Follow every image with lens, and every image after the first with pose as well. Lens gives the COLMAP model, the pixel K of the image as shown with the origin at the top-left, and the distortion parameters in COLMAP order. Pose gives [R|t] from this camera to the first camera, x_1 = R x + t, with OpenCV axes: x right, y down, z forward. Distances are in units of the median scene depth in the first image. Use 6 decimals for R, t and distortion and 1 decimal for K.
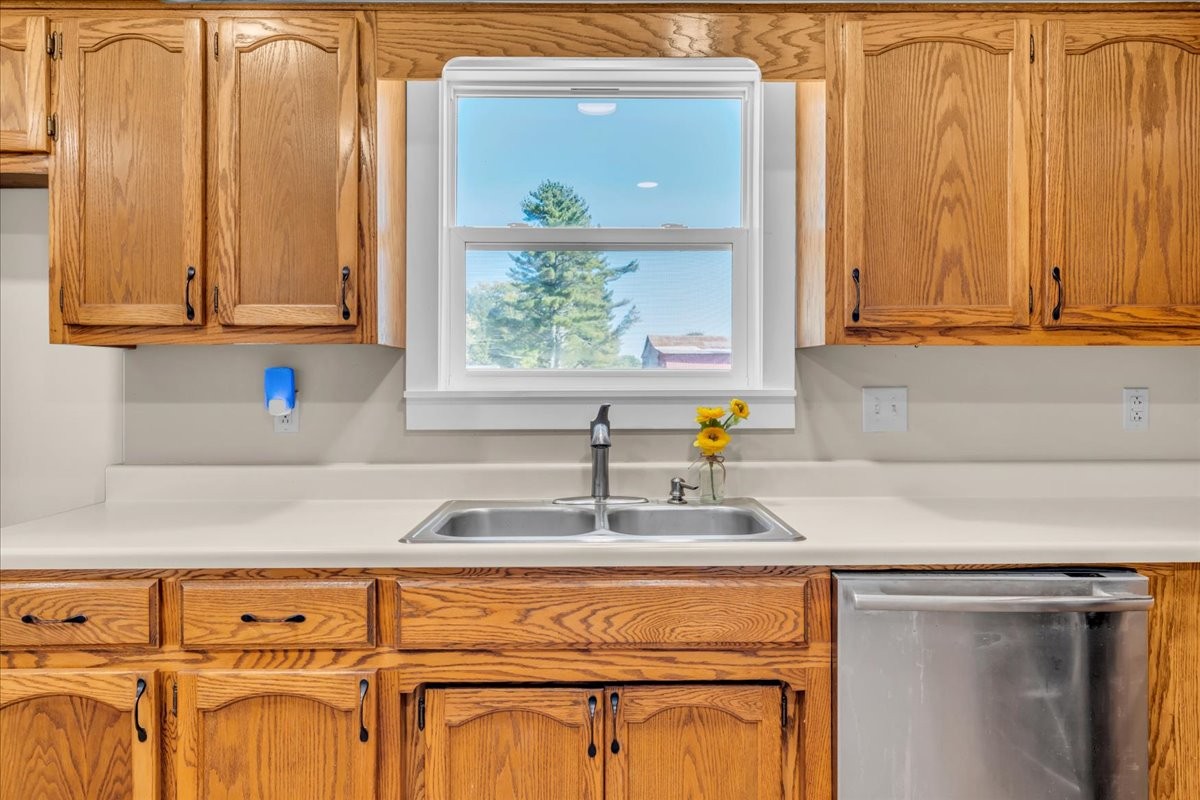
lens RADIAL K [[800.2, 0, 600.2], [0, 800.2, 383.1], [0, 0, 1]] dist [0.002720, 0.001871]
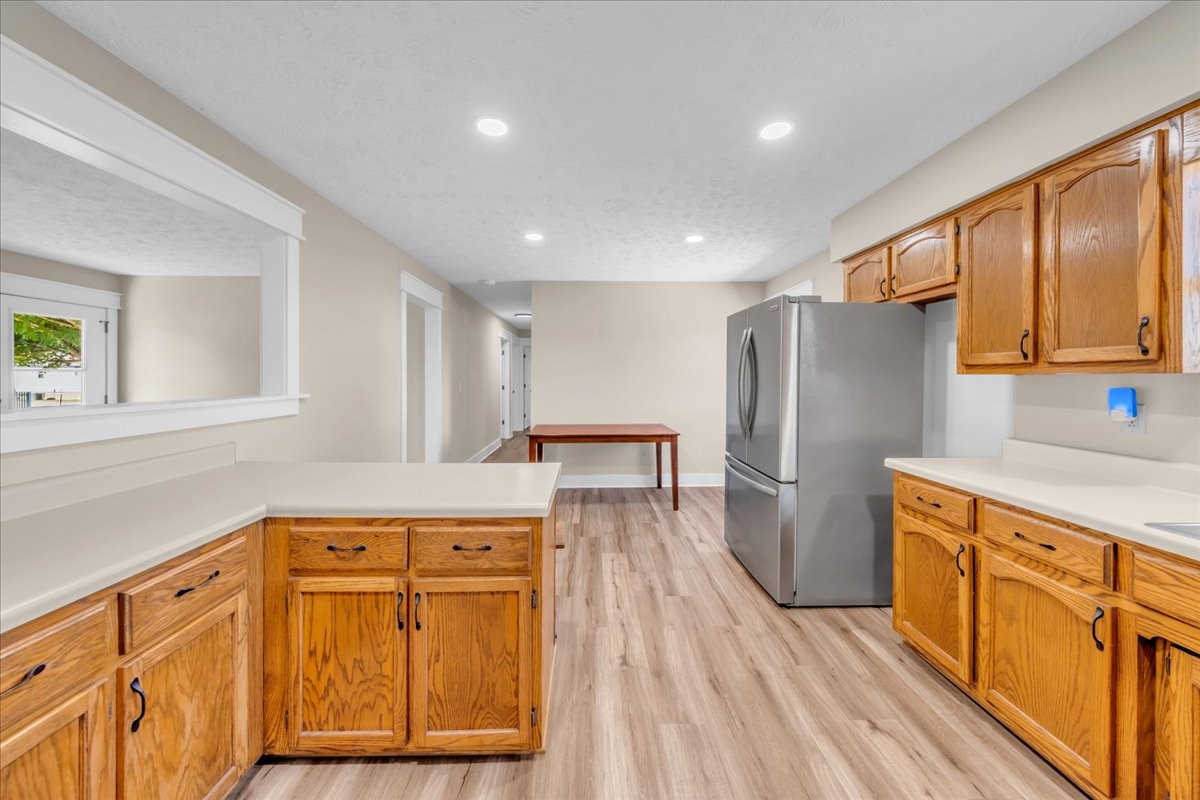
lens RADIAL K [[416.3, 0, 597.0], [0, 416.3, 378.3], [0, 0, 1]] dist [-0.002439, 0.000017]
pose [[0.014208, 0.006185, -0.999880, 0.375436], [-0.006568, 0.999960, 0.006093, -0.039316], [0.999877, 0.006481, 0.014248, 0.058563]]
